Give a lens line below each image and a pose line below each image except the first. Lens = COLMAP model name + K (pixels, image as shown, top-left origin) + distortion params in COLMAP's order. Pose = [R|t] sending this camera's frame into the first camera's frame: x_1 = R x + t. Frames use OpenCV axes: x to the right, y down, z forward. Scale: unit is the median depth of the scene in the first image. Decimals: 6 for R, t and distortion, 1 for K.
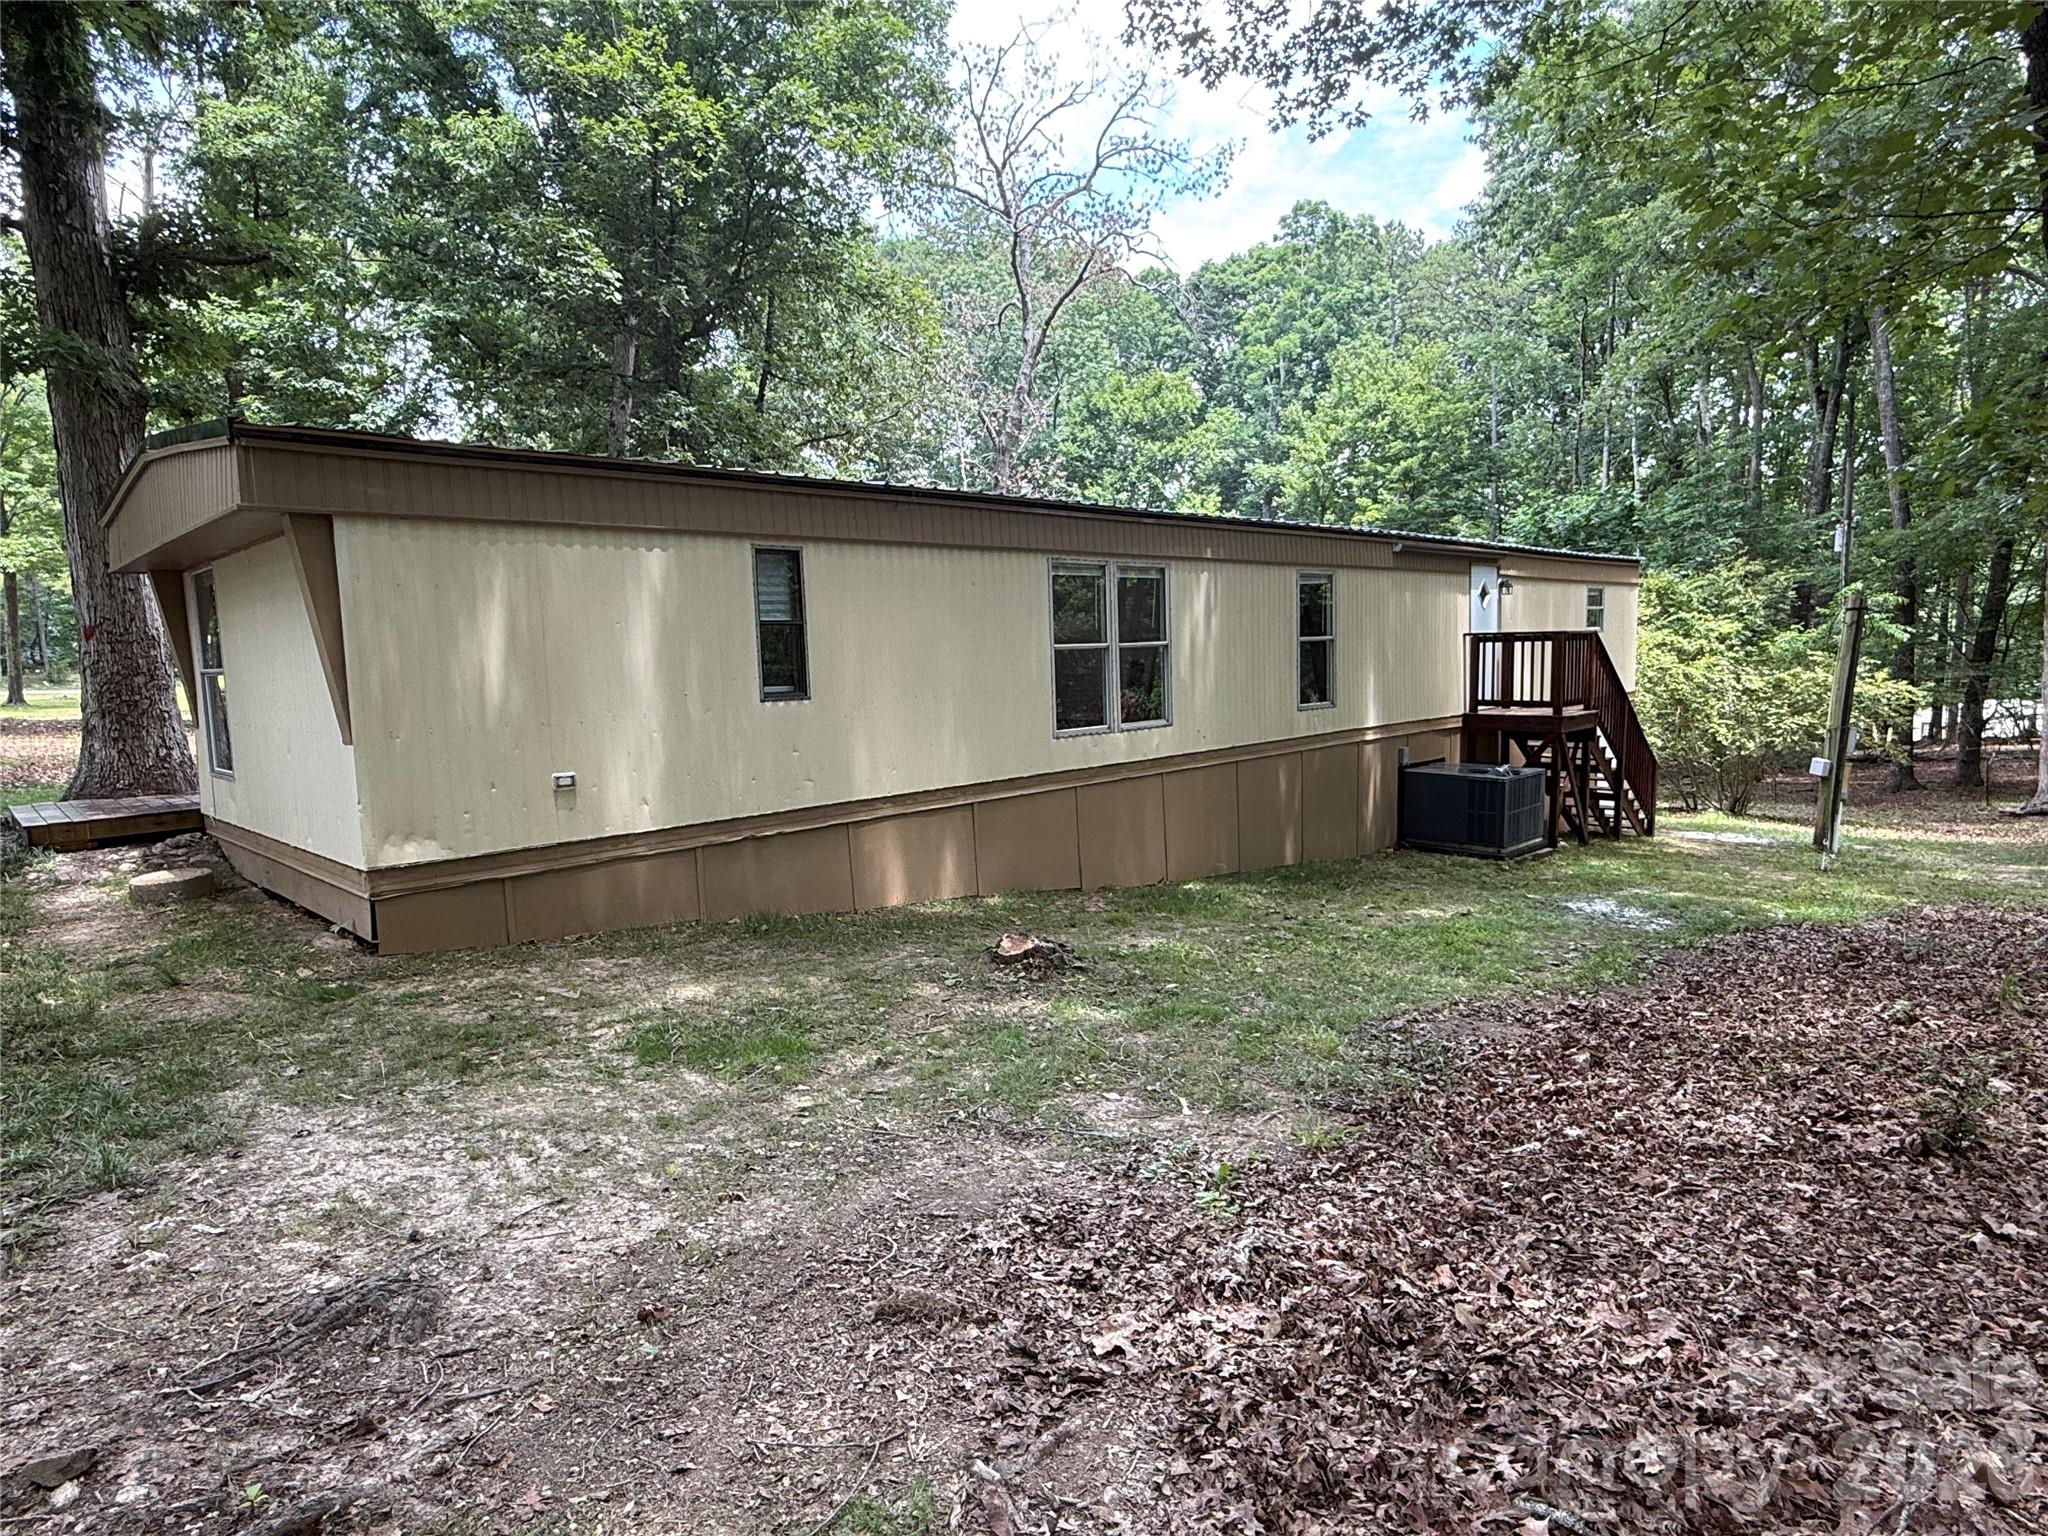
lens RADIAL K [[1151.8, 0, 1027.6], [0, 1151.8, 757.2], [0, 0, 1]] dist [-0.000372, -0.000620]
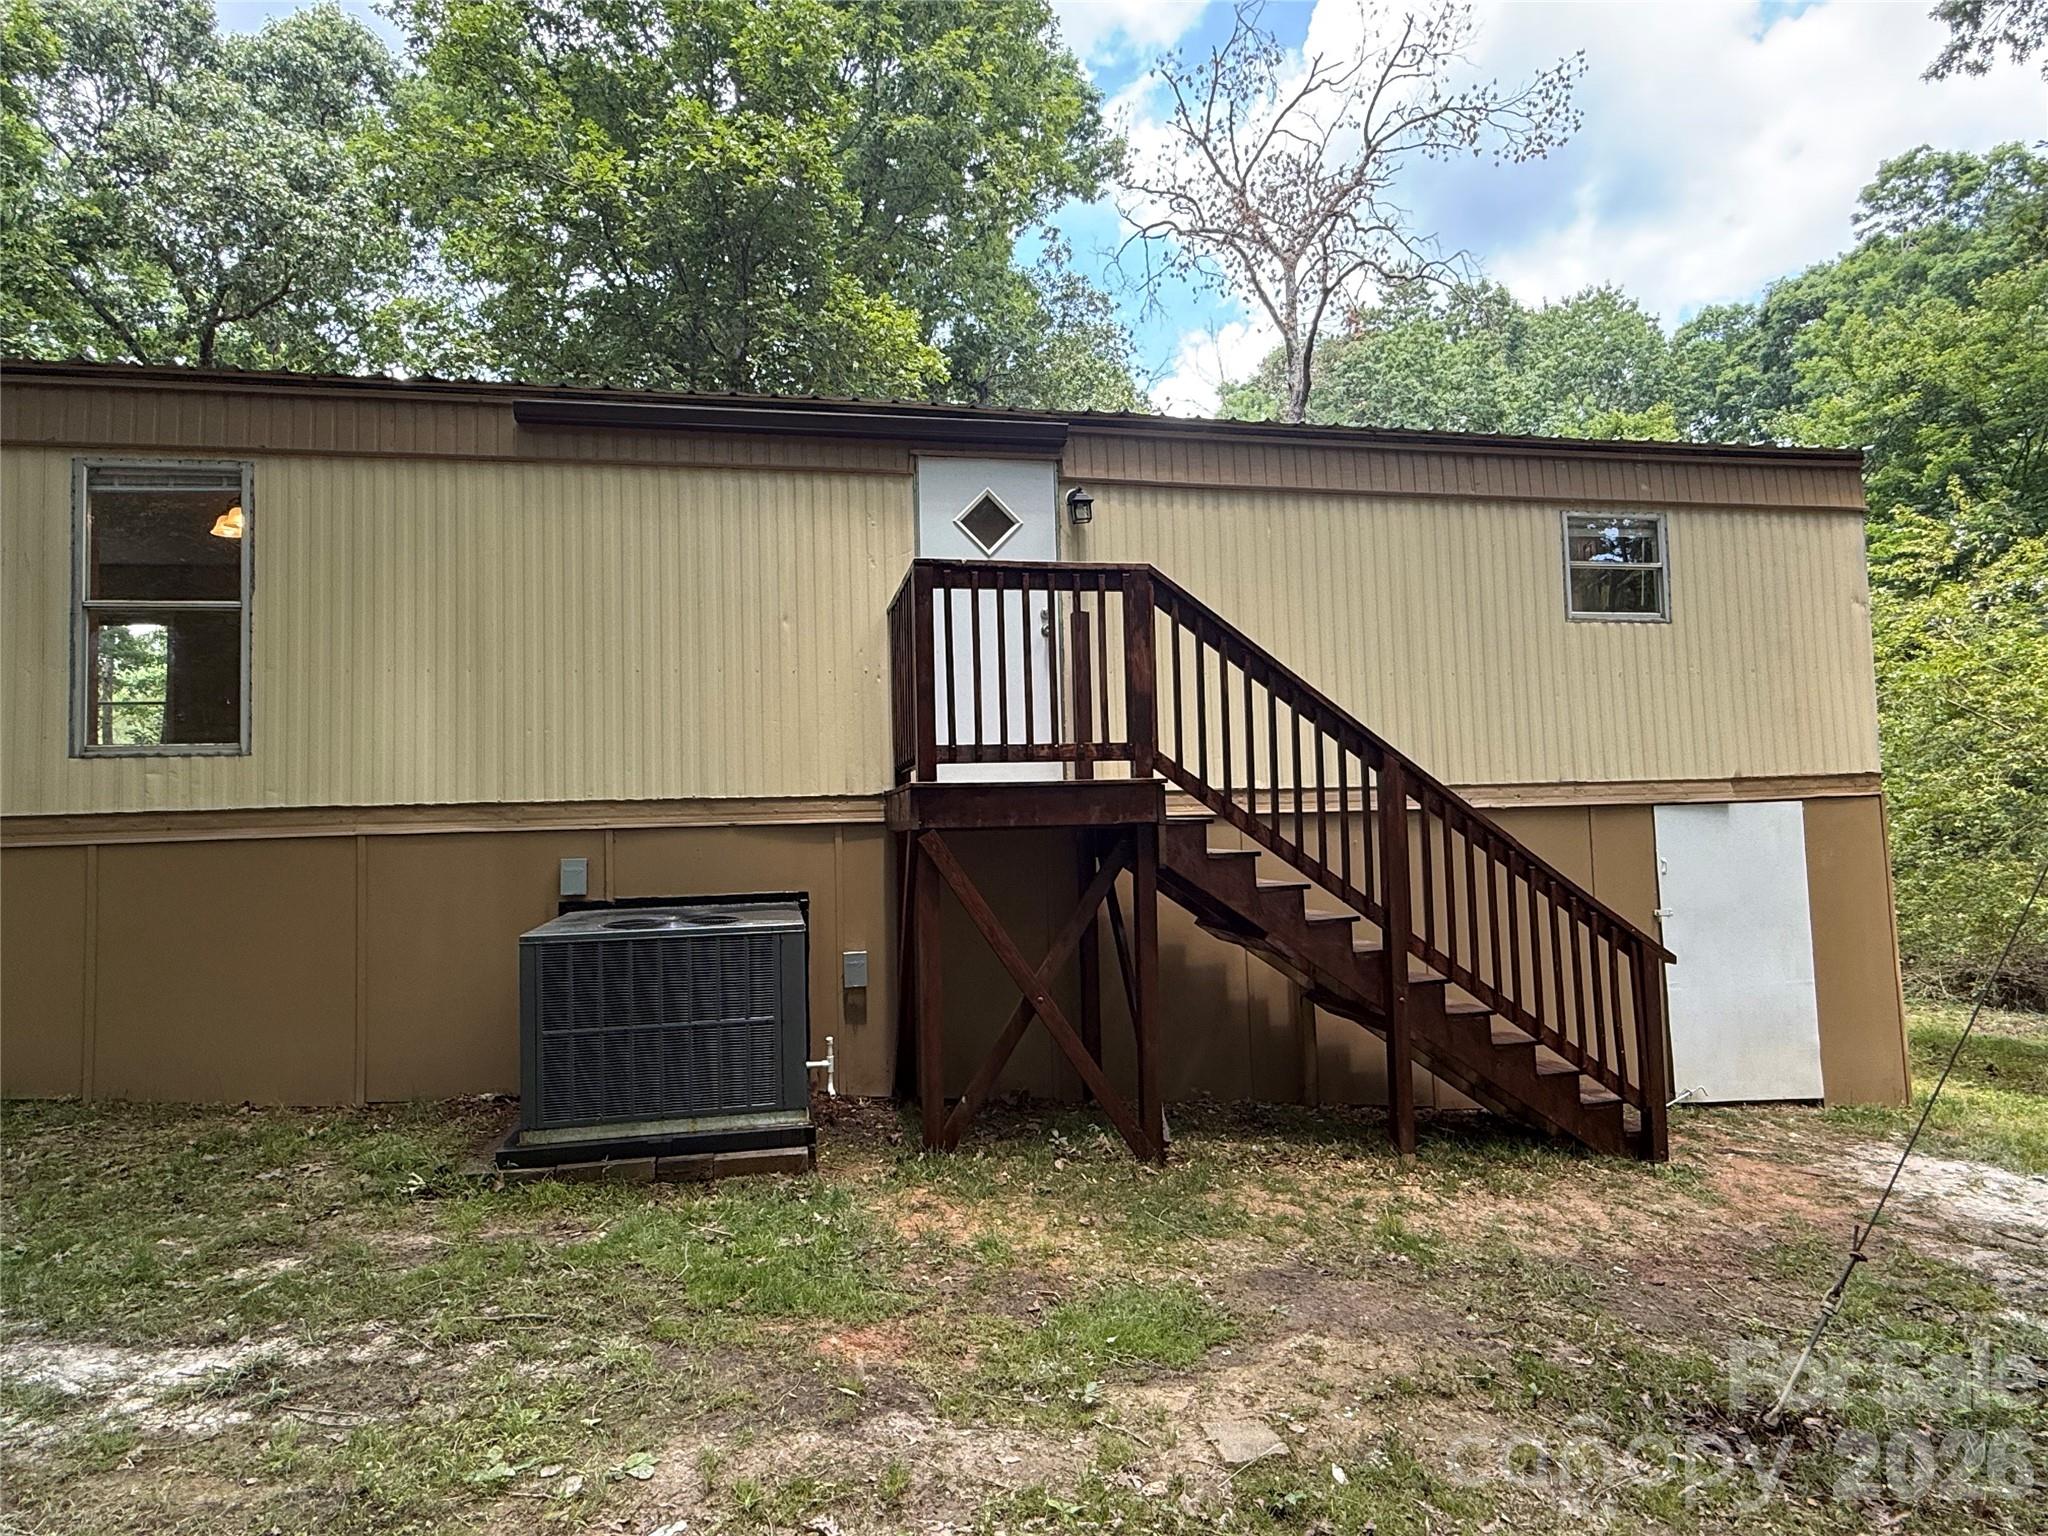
lens RADIAL K [[1151.8, 0, 1027.6], [0, 1151.8, 757.2], [0, 0, 1]] dist [-0.000372, -0.000620]
pose [[0.845307, -0.042994, -0.532548, 0.661450], [-0.030811, 0.991175, -0.128927, 0.007988], [0.533392, 0.125391, 0.836523, 0.660207]]
